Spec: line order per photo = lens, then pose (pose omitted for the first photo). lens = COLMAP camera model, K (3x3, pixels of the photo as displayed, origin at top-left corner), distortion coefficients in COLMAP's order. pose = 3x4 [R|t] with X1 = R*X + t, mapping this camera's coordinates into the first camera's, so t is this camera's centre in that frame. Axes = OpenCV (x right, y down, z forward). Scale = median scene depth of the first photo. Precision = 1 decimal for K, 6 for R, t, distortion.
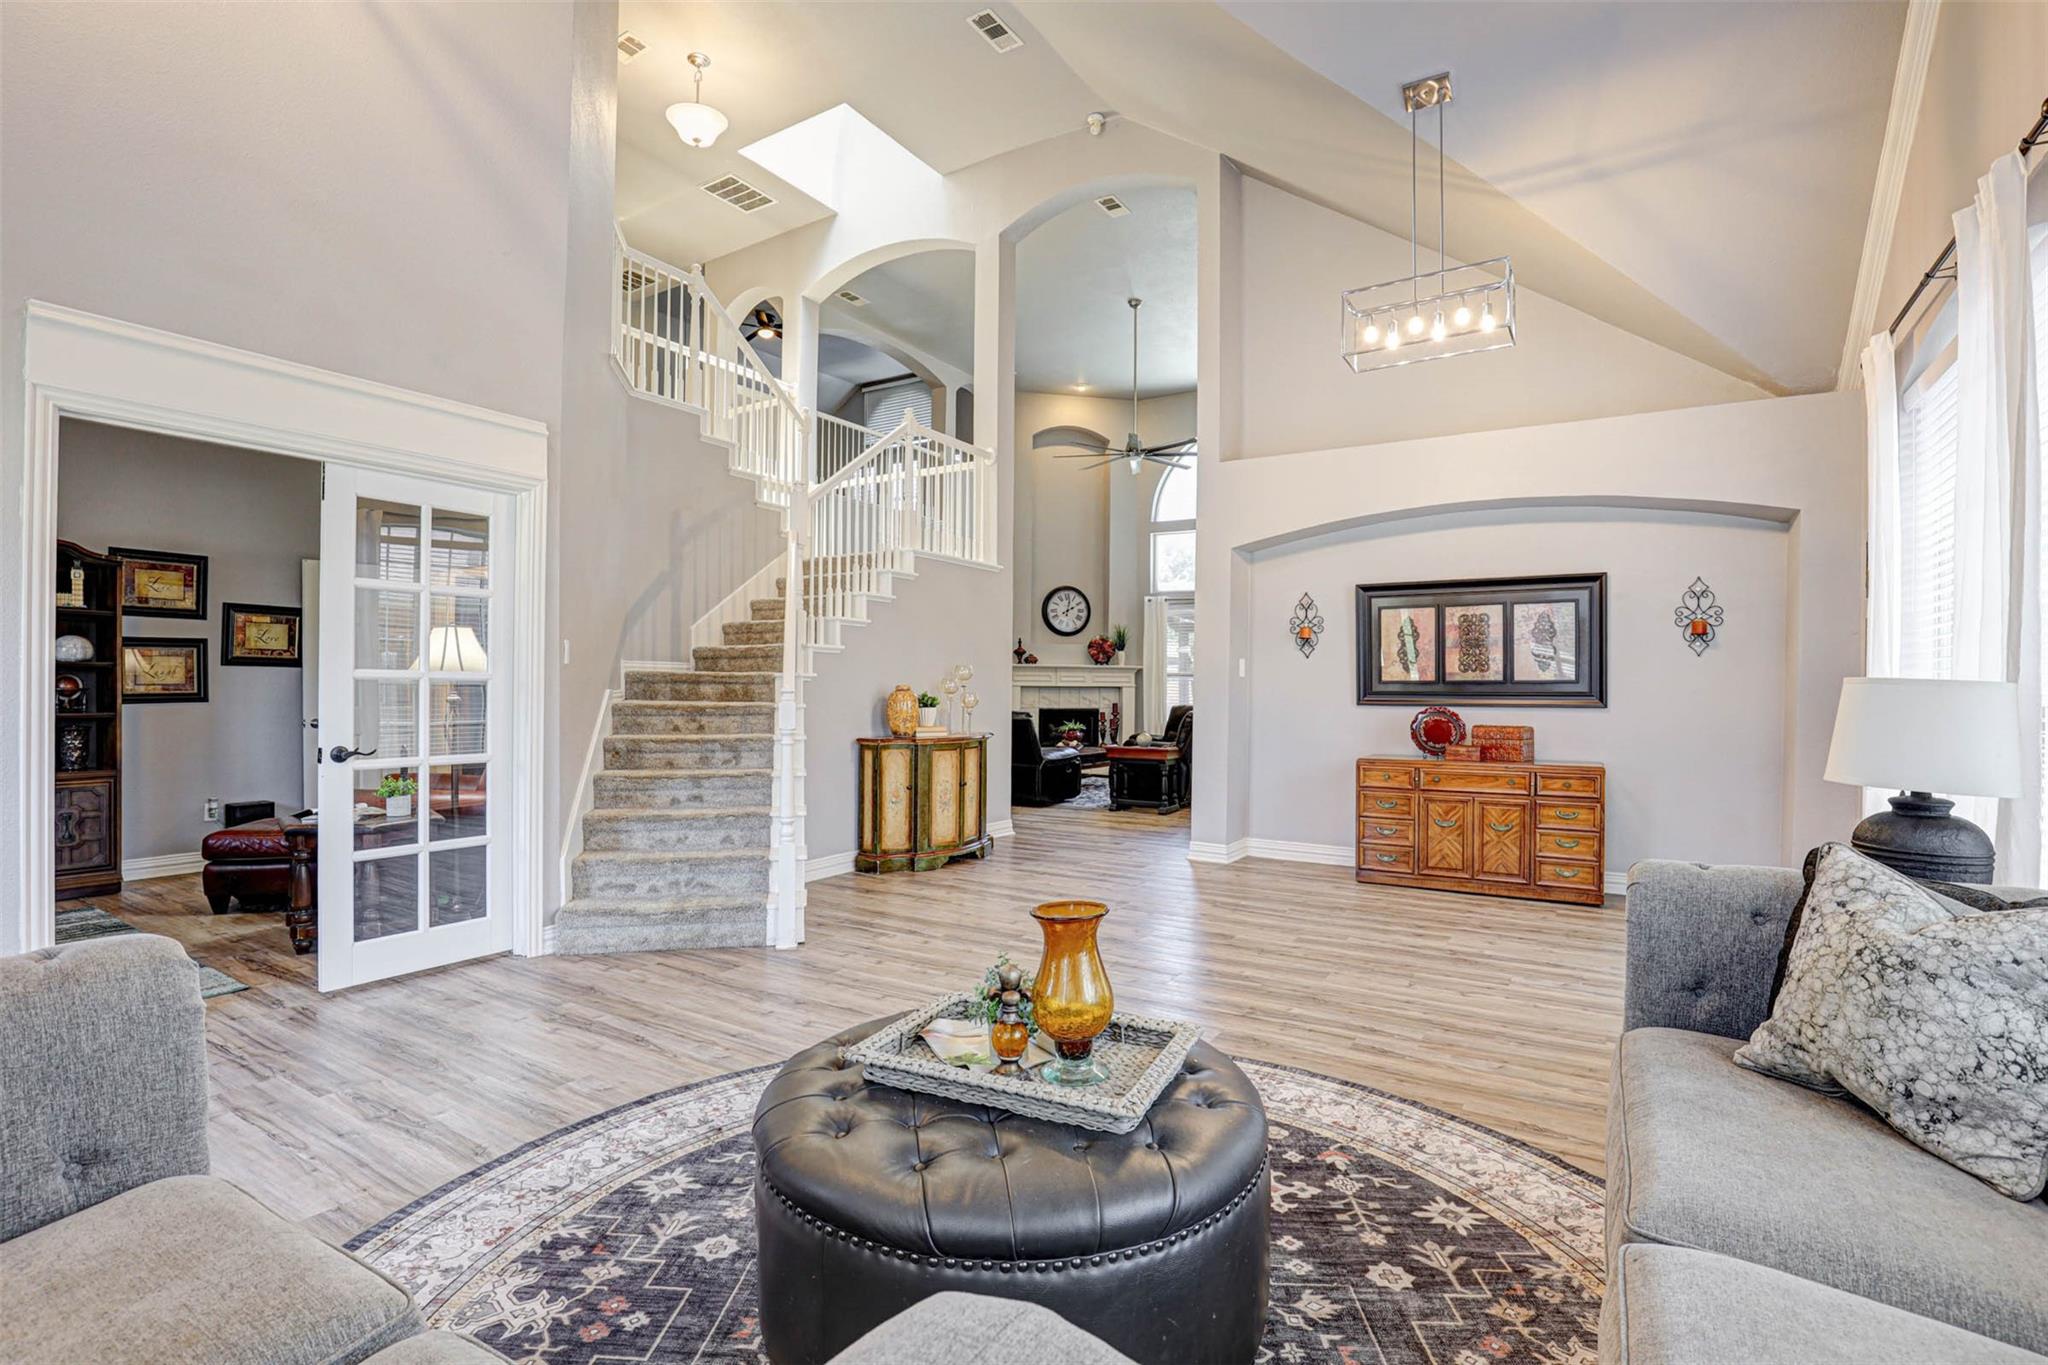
lens RADIAL K [[941.1, 0, 1034.0], [0, 941.1, 685.3], [0, 0, 1]] dist [-0.029616, 0.000289]
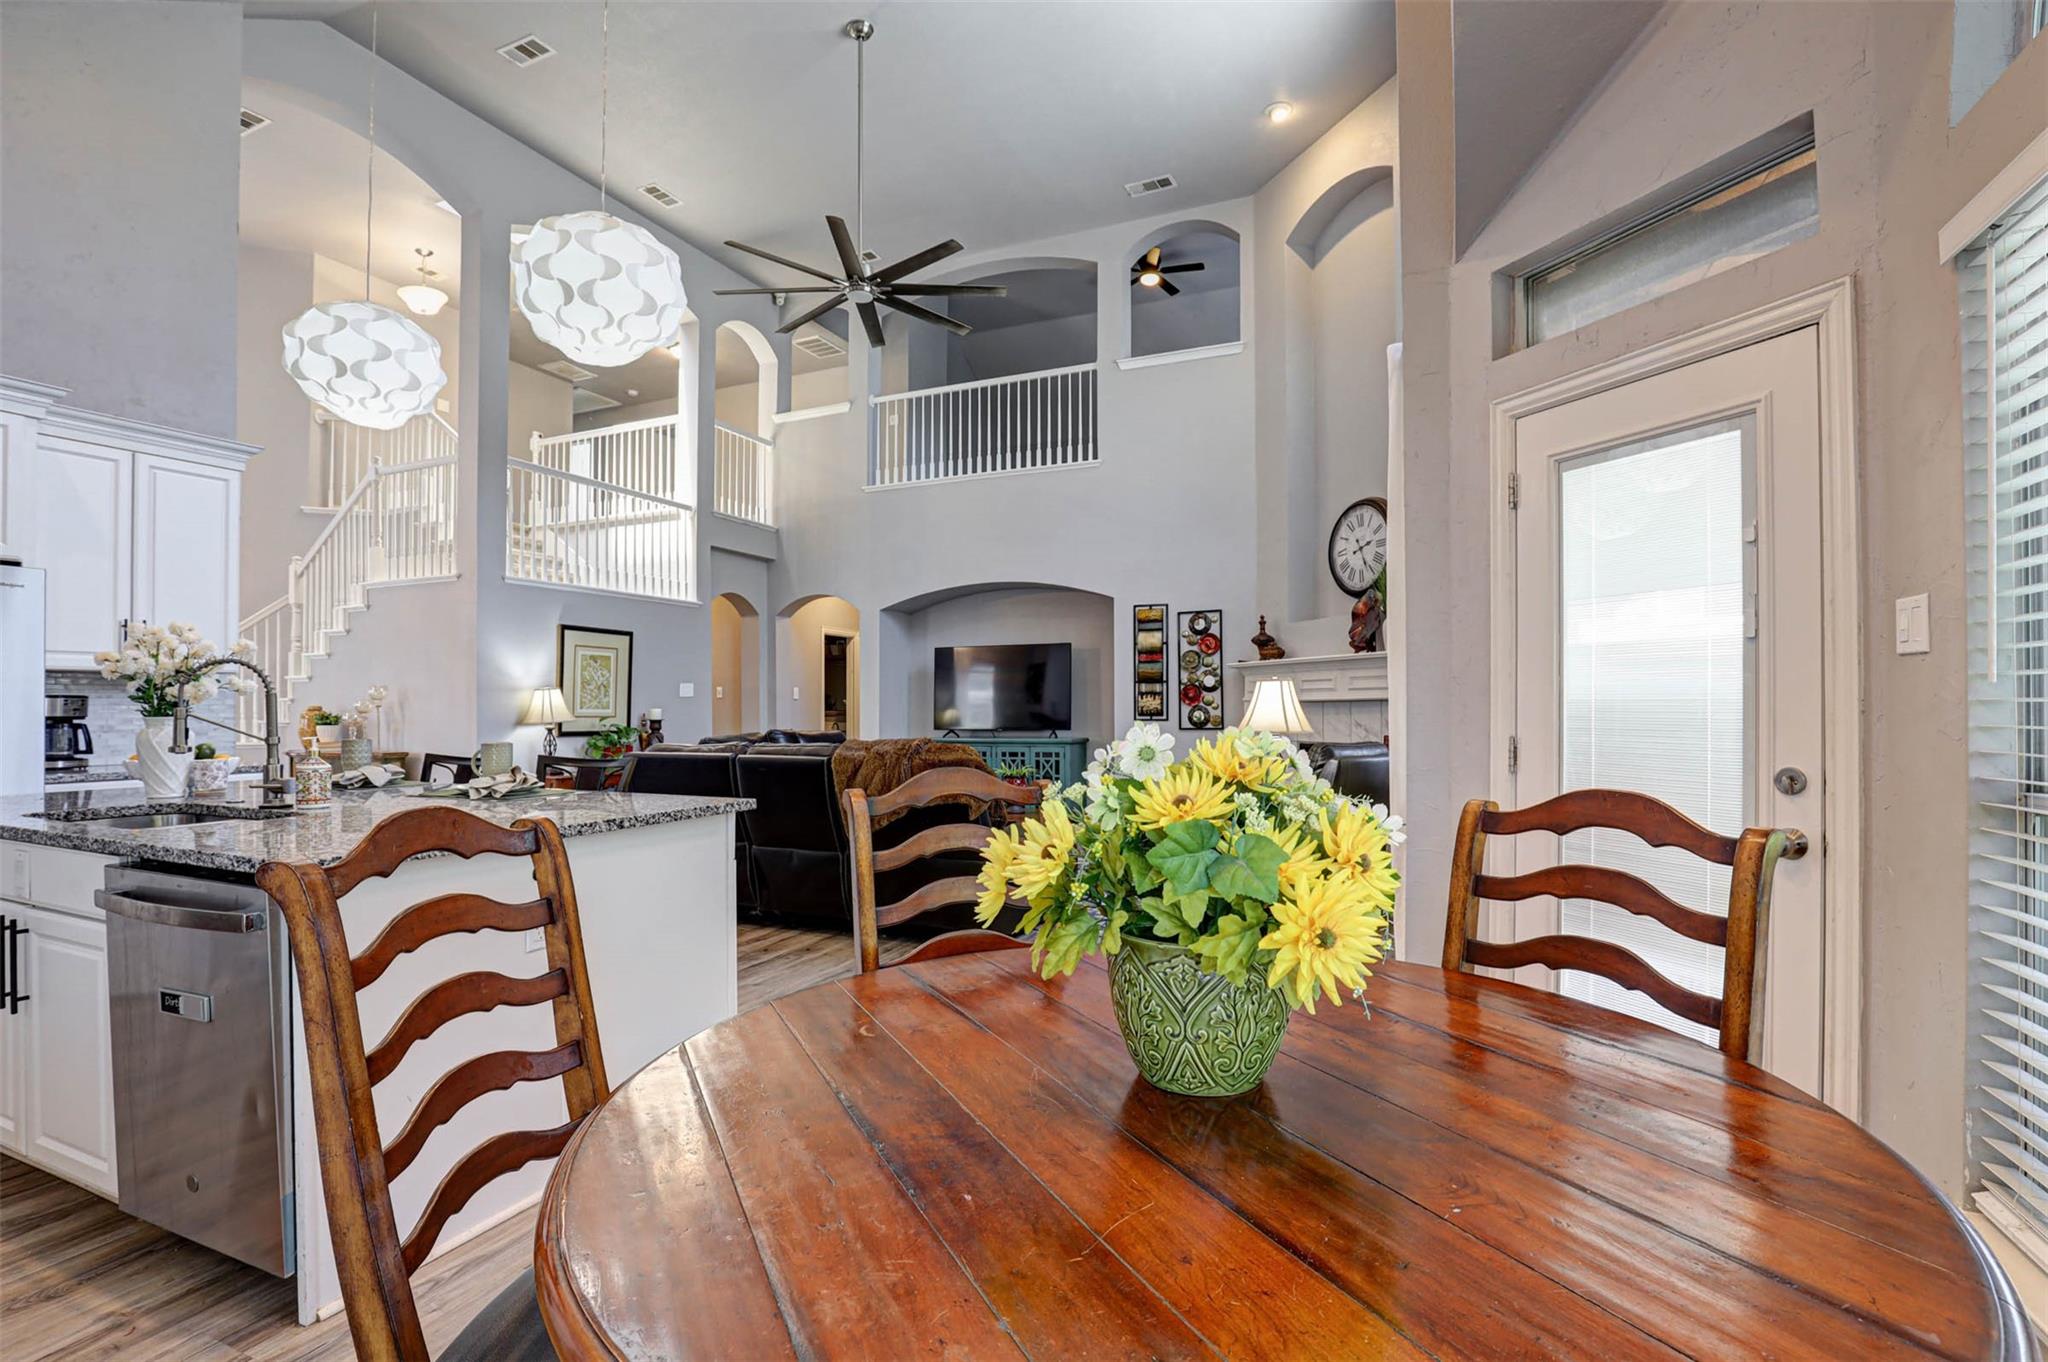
lens RADIAL K [[941.1, 0, 1034.0], [0, 941.1, 683.8], [0, 0, 1]] dist [-0.029616, 0.000289]
pose [[0.134641, -0.024731, -0.990586, 0.614039], [0.005833, 0.999691, -0.024165, 0.003739], [0.990877, -0.002525, 0.134743, 0.937467]]
